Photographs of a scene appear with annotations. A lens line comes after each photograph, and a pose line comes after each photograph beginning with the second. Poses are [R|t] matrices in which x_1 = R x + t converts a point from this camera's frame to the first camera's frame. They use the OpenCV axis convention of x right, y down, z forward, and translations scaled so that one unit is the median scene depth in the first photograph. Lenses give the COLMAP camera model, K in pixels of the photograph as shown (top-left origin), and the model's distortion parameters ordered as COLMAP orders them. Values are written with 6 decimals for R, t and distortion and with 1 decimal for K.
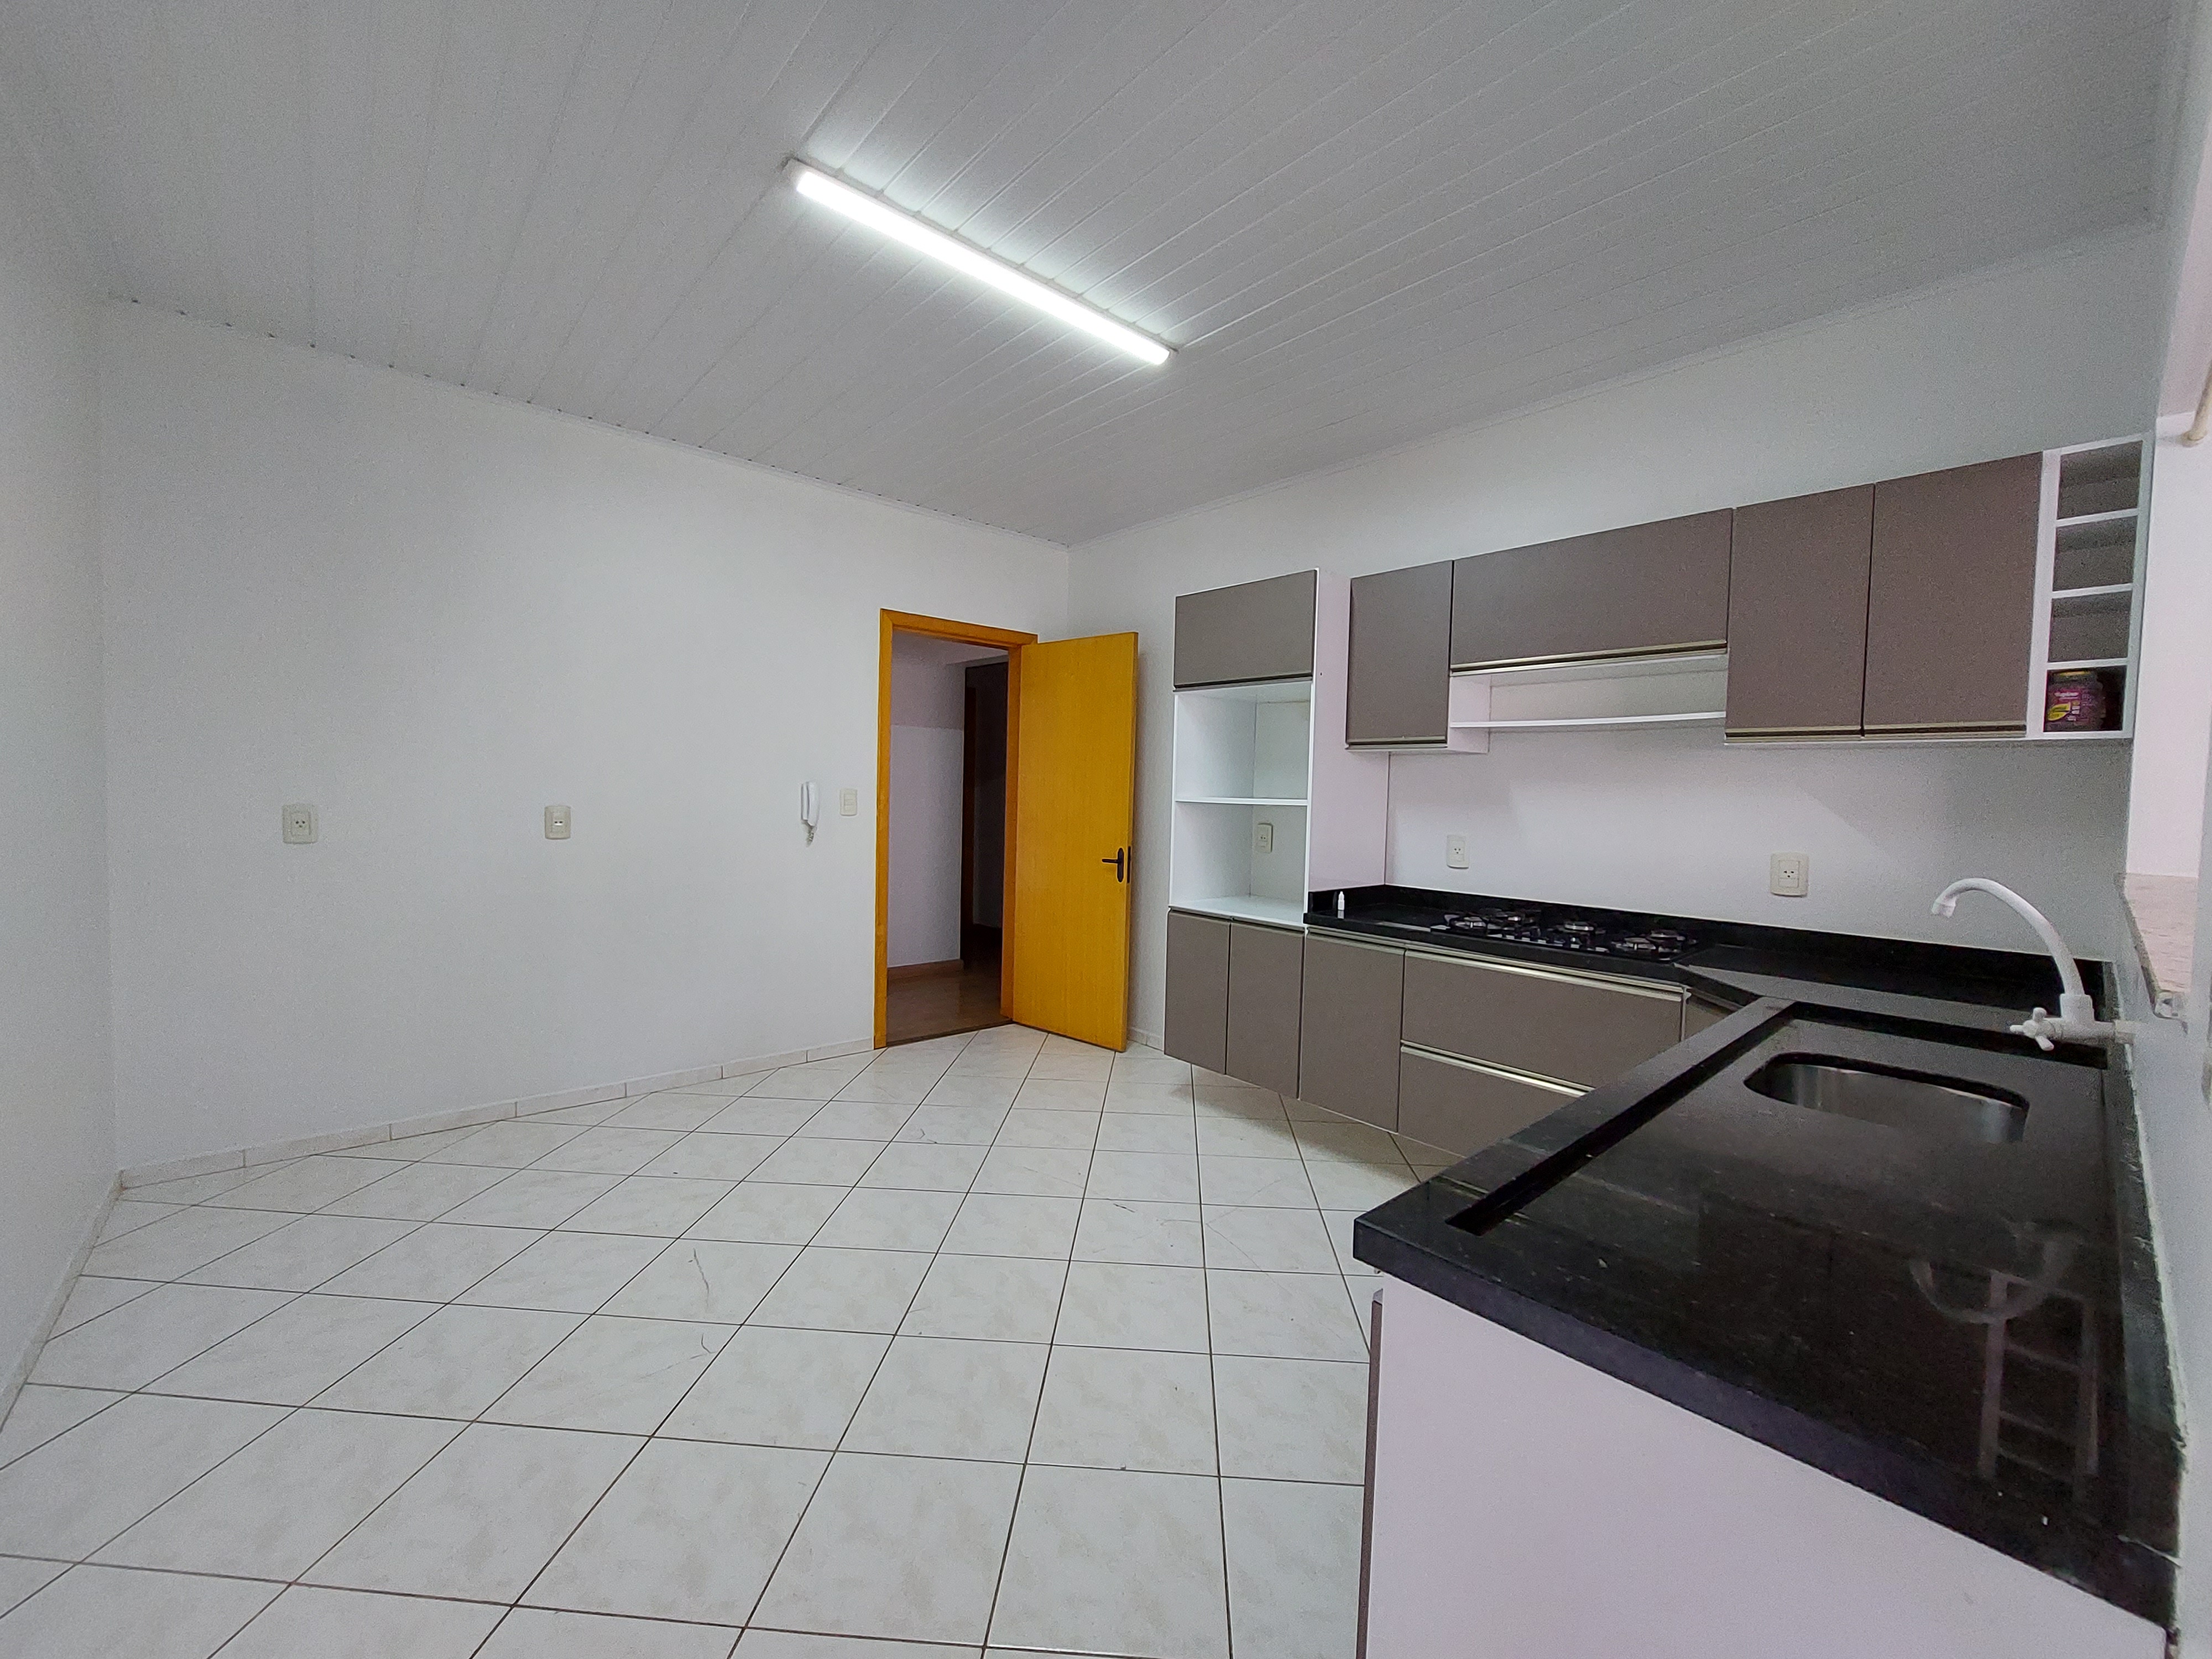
lens RADIAL K [[883.4, 0, 1125.1], [0, 883.4, 828.7], [0, 0, 1]] dist [-0.000328, -0.000028]
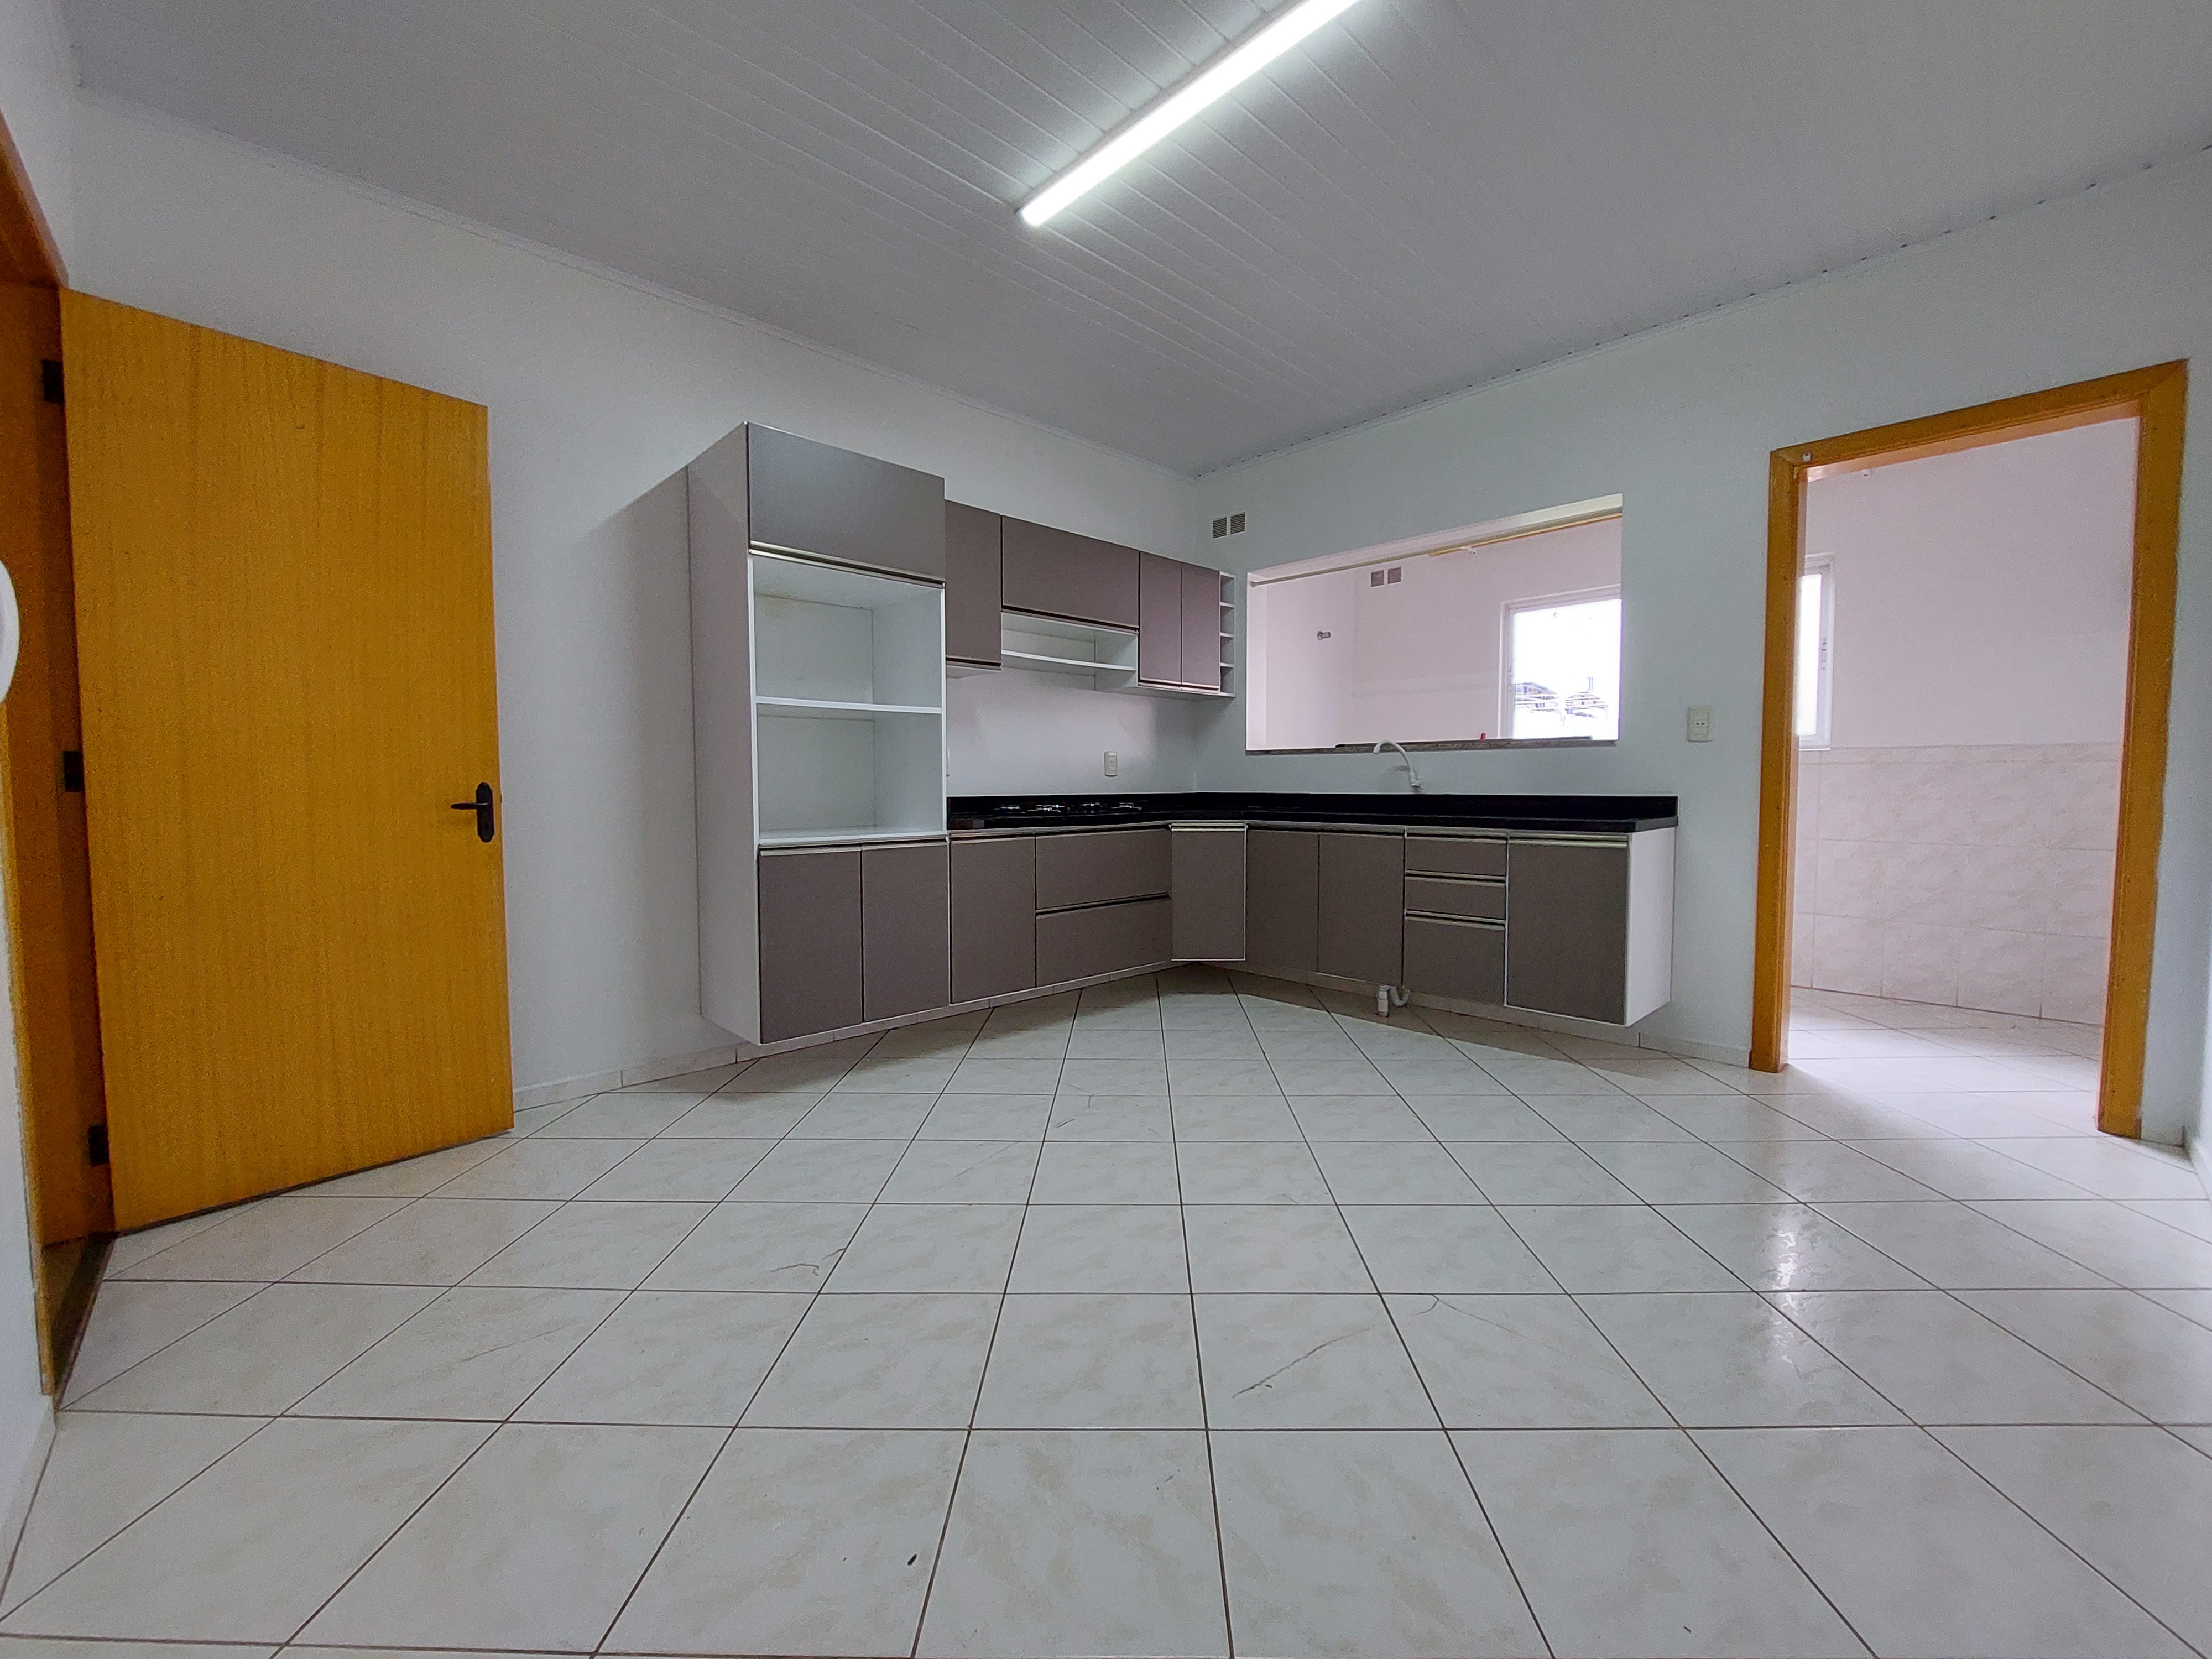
lens RADIAL K [[883.4, 0, 1125.1], [0, 883.4, 828.7], [0, 0, 1]] dist [-0.000328, -0.000028]
pose [[-0.039917, -0.076128, 0.996299, -0.815366], [0.045543, 0.995919, 0.077923, 0.035779], [-0.998165, 0.048485, -0.036287, 0.835643]]
